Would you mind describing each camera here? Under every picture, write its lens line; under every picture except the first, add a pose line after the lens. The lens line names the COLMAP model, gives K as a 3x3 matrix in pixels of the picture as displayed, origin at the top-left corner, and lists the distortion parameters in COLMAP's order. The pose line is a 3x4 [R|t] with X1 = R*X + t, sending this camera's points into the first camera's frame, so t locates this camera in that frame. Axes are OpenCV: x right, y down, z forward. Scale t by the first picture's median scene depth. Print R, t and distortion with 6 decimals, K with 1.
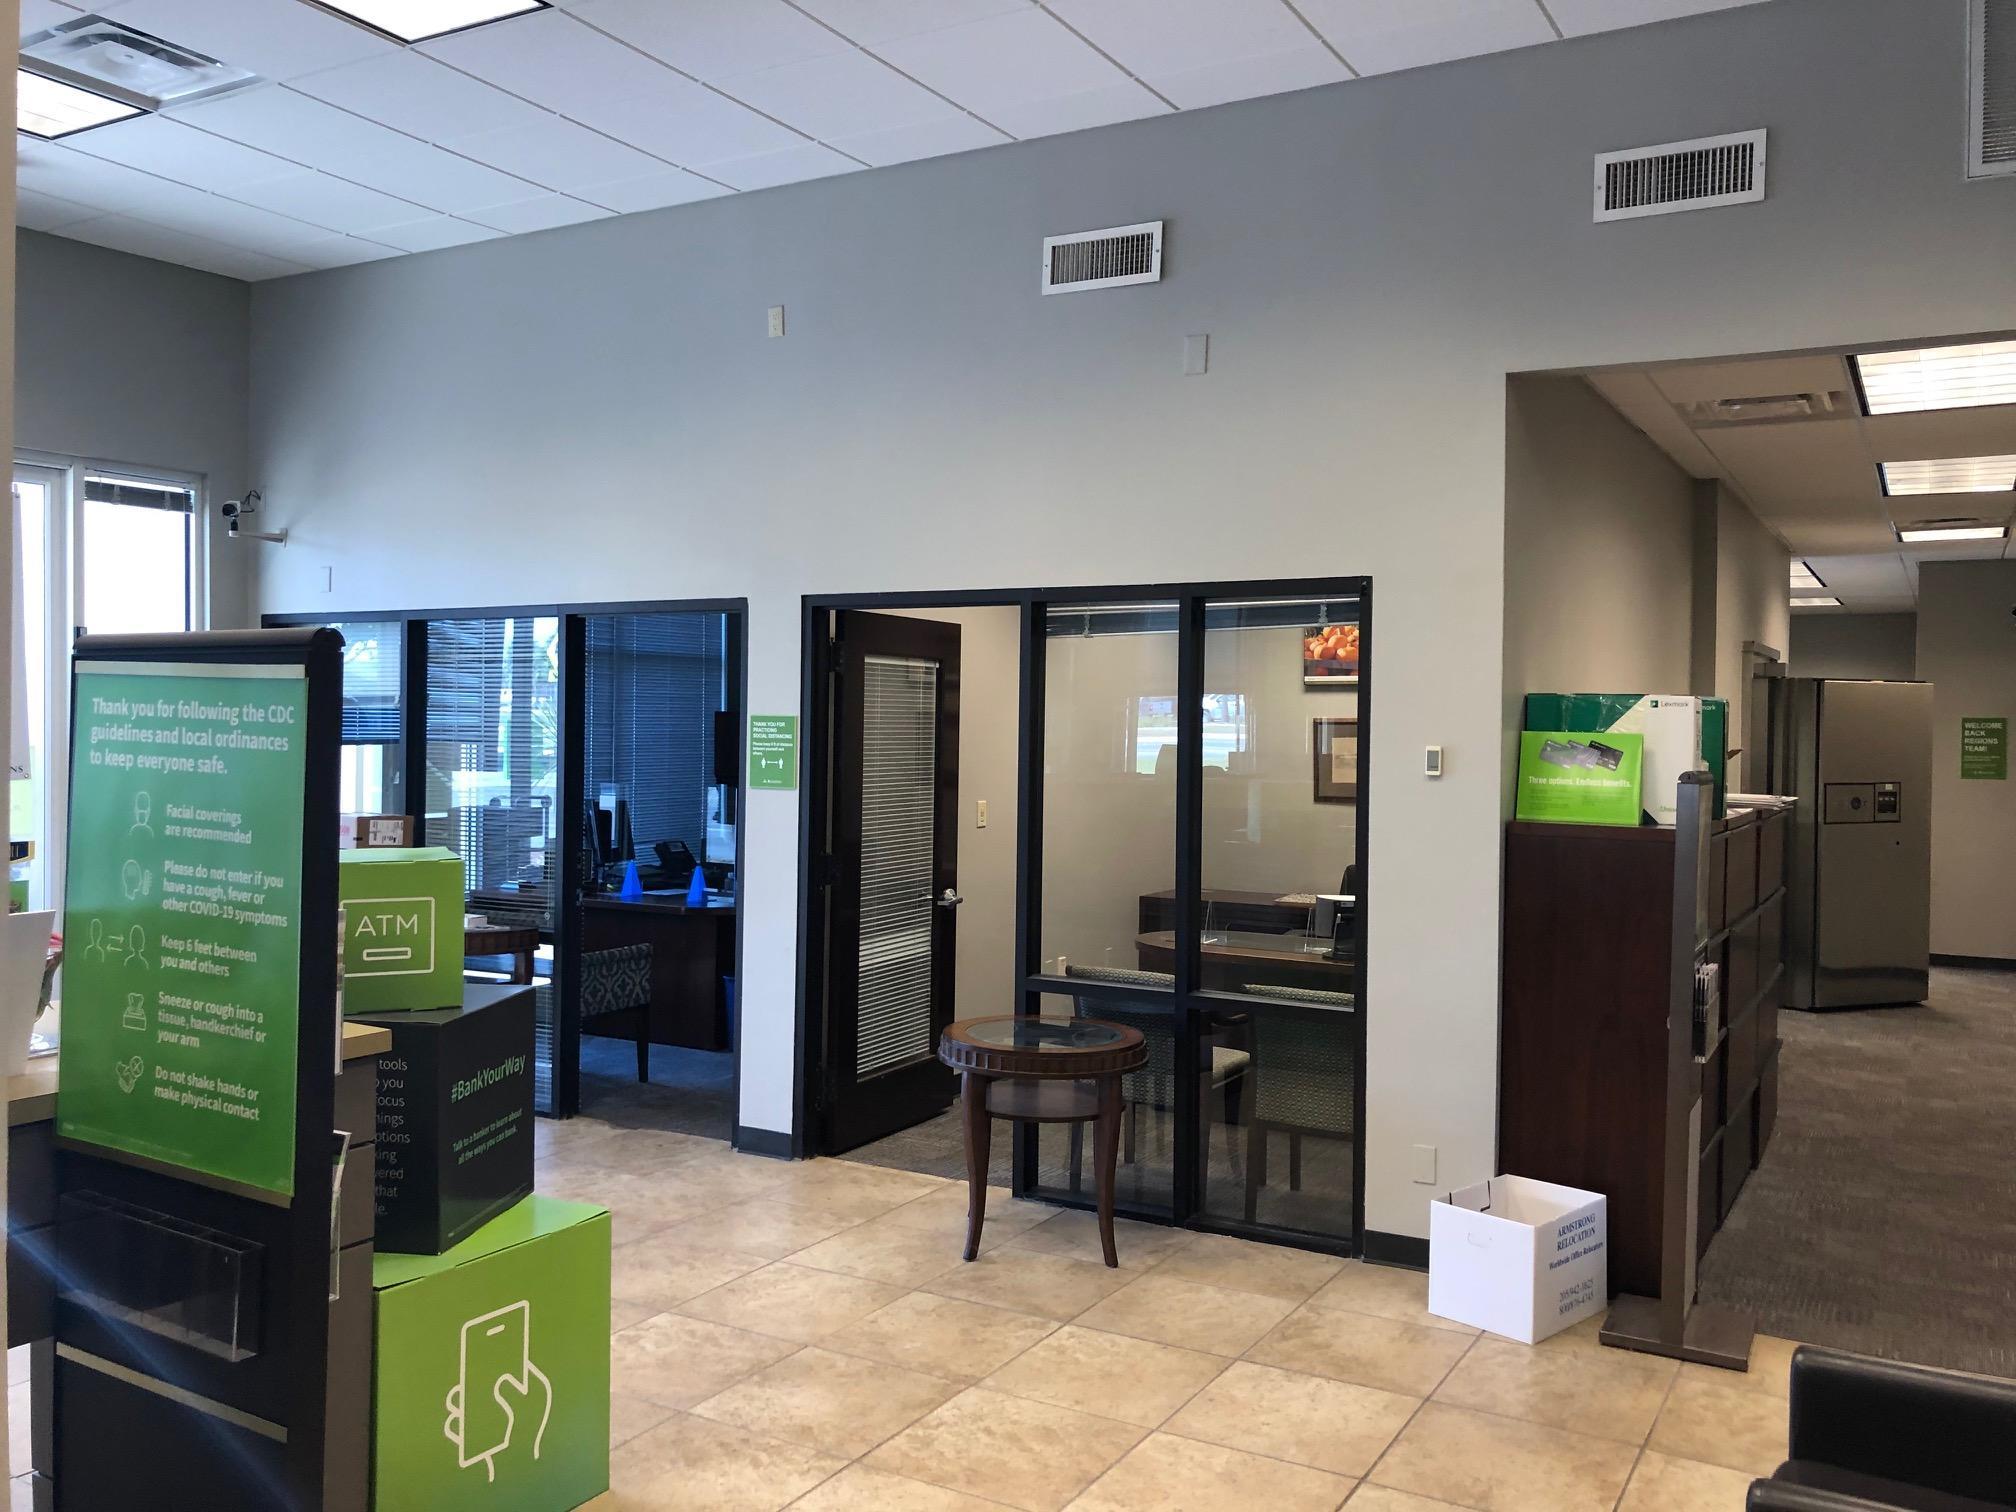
lens RADIAL K [[1643.3, 0, 1008.0], [0, 1643.3, 756.0], [0, 0, 1]] dist [0.000676, 0.009973]
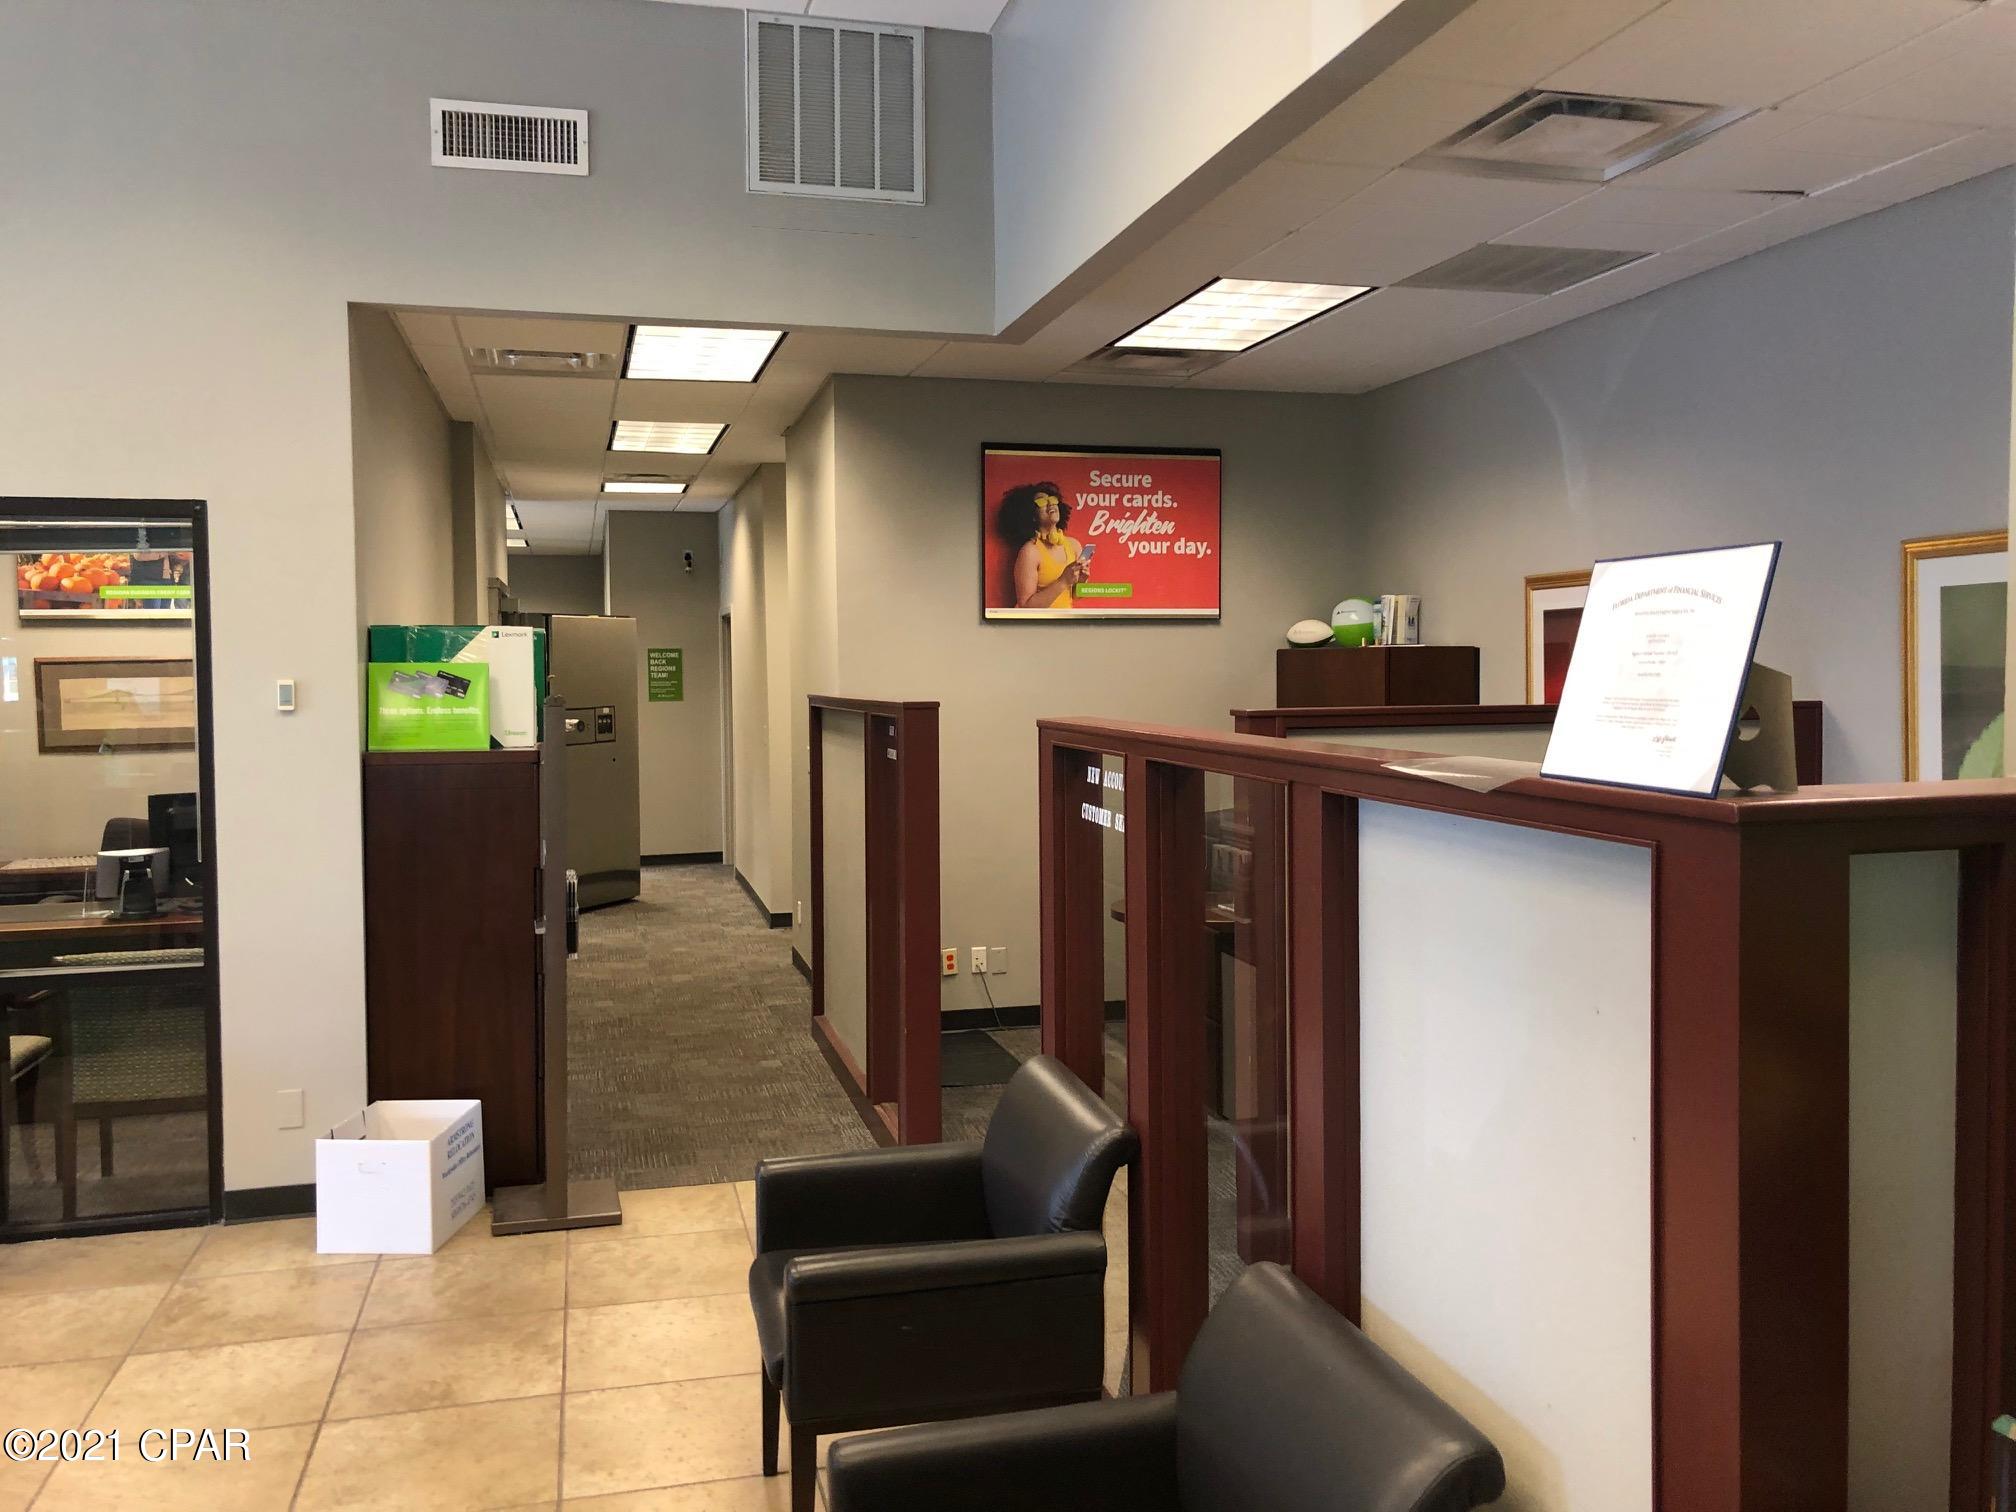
lens RADIAL K [[1649.9, 0, 1008.0], [0, 1649.9, 756.0], [0, 0, 1]] dist [-0.002135, -0.010371]
pose [[0.711234, -0.057965, 0.700561, -0.121993], [0.031521, 0.998222, 0.050593, 0.003081], [-0.702248, -0.013901, 0.711796, 0.008601]]
